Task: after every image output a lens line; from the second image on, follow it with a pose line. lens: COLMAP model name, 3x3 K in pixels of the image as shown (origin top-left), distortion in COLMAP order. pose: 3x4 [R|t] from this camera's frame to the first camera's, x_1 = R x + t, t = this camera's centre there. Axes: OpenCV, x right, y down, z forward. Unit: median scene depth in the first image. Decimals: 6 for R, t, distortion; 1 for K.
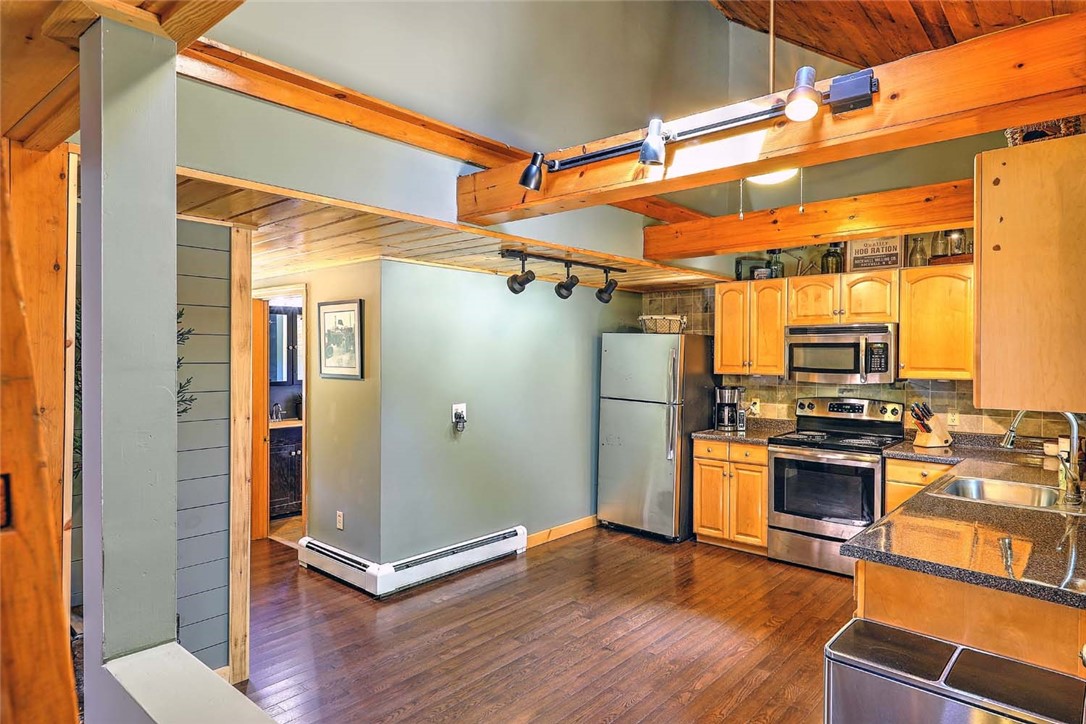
lens RADIAL K [[643.6, 0, 543.1], [0, 643.6, 361.8], [0, 0, 1]] dist [0.000531, 0.000995]
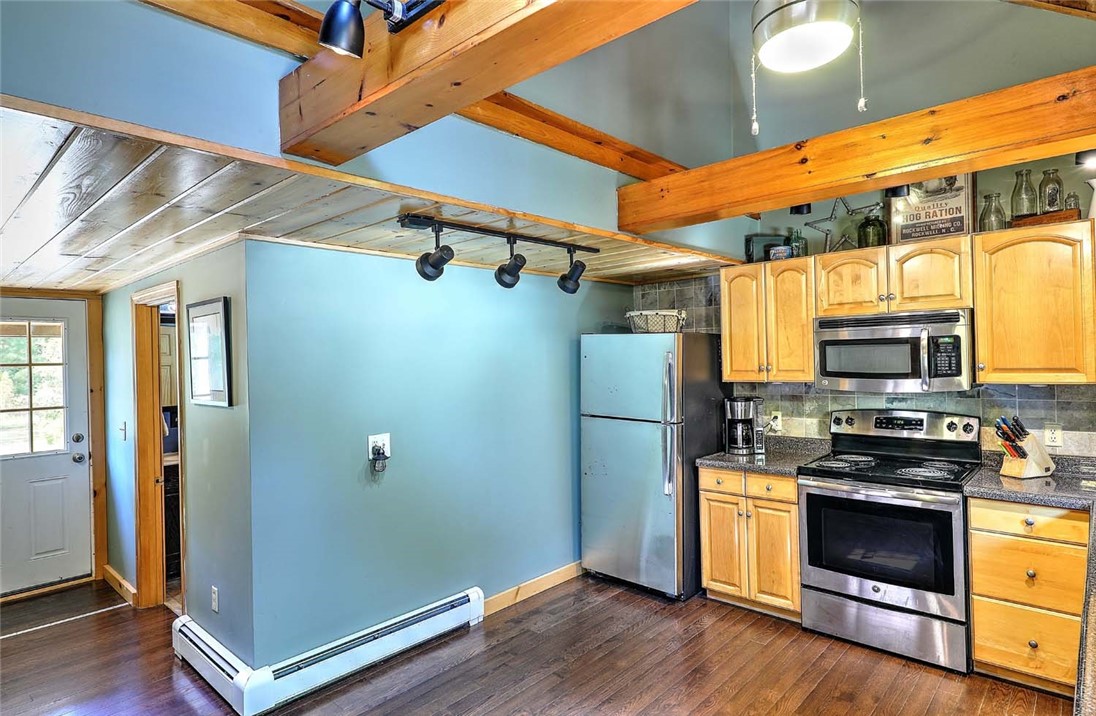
lens RADIAL K [[603.7, 0, 545.9], [0, 603.7, 356.0], [0, 0, 1]] dist [-0.001326, -0.002103]
pose [[0.999183, -0.028656, -0.028484, 0.084836], [0.028172, 0.999454, -0.017263, -0.007970], [0.028964, 0.016447, 0.999445, 0.300900]]
